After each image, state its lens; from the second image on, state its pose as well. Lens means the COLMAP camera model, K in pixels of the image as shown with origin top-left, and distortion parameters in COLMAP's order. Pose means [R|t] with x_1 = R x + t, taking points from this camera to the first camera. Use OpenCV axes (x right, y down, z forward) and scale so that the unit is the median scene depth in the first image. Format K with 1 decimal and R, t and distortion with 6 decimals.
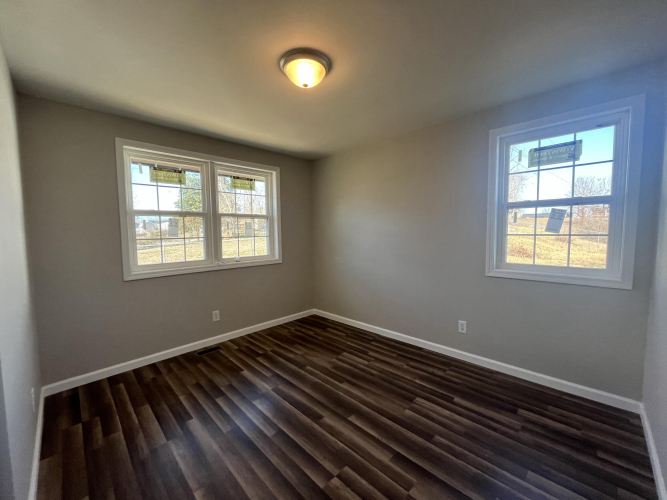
lens RADIAL K [[270.4, 0, 331.6], [0, 270.4, 248.9], [0, 0, 1]] dist [-0.000270, -0.000867]
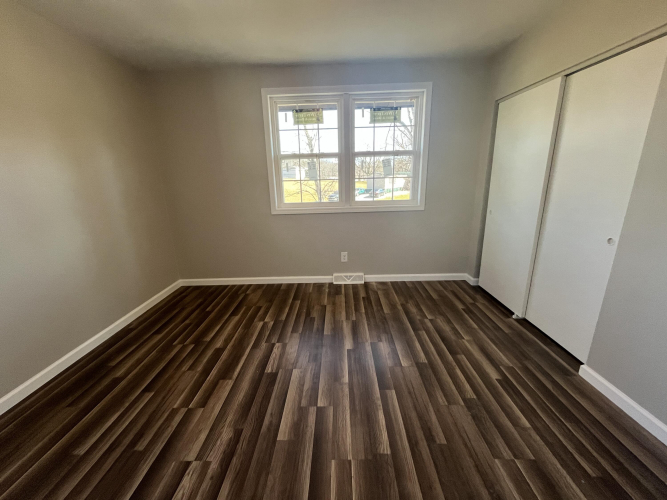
lens RADIAL K [[270.4, 0, 331.6], [0, 270.4, 248.9], [0, 0, 1]] dist [-0.000270, -0.000867]
pose [[0.691370, 0.186953, -0.697894, 0.266287], [-0.029140, 0.972372, 0.231612, -0.021569], [0.721913, -0.139793, 0.677716, 0.277396]]
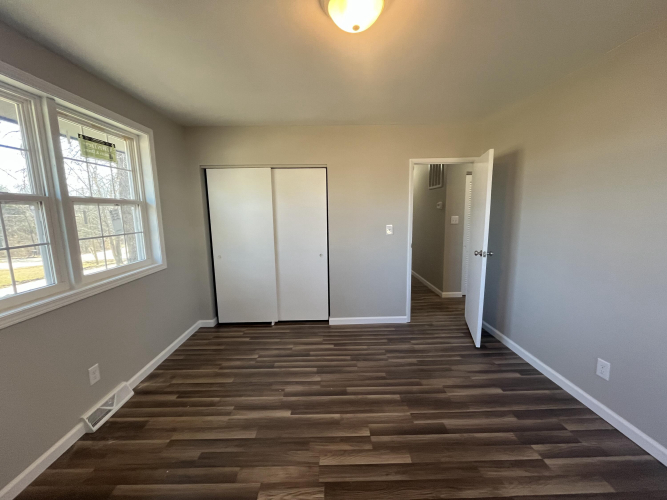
lens RADIAL K [[270.4, 0, 331.6], [0, 270.4, 248.9], [0, 0, 1]] dist [-0.000270, -0.000867]
pose [[0.698633, -0.098750, 0.708633, -0.473308], [0.052415, 0.994832, 0.086957, -0.048081], [-0.713558, -0.023608, 0.700199, 0.238444]]
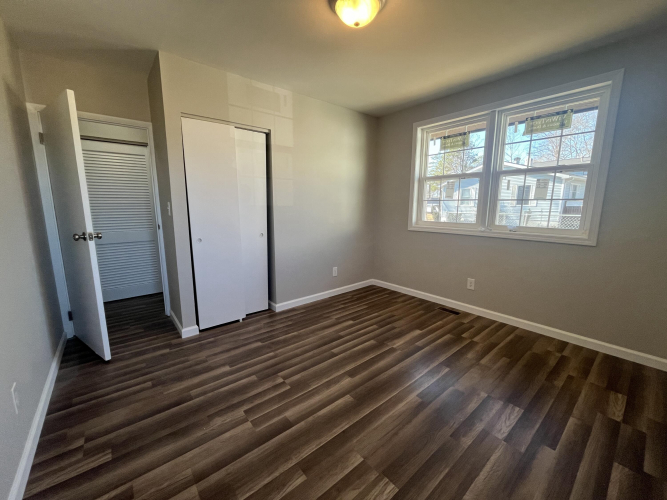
lens RADIAL K [[270.4, 0, 331.6], [0, 270.4, 248.9], [0, 0, 1]] dist [-0.000270, -0.000867]
pose [[-0.097998, 0.173741, -0.979903, 0.543731], [-0.067562, 0.981210, 0.180730, -0.010276], [0.992891, 0.083915, -0.084418, 0.609196]]
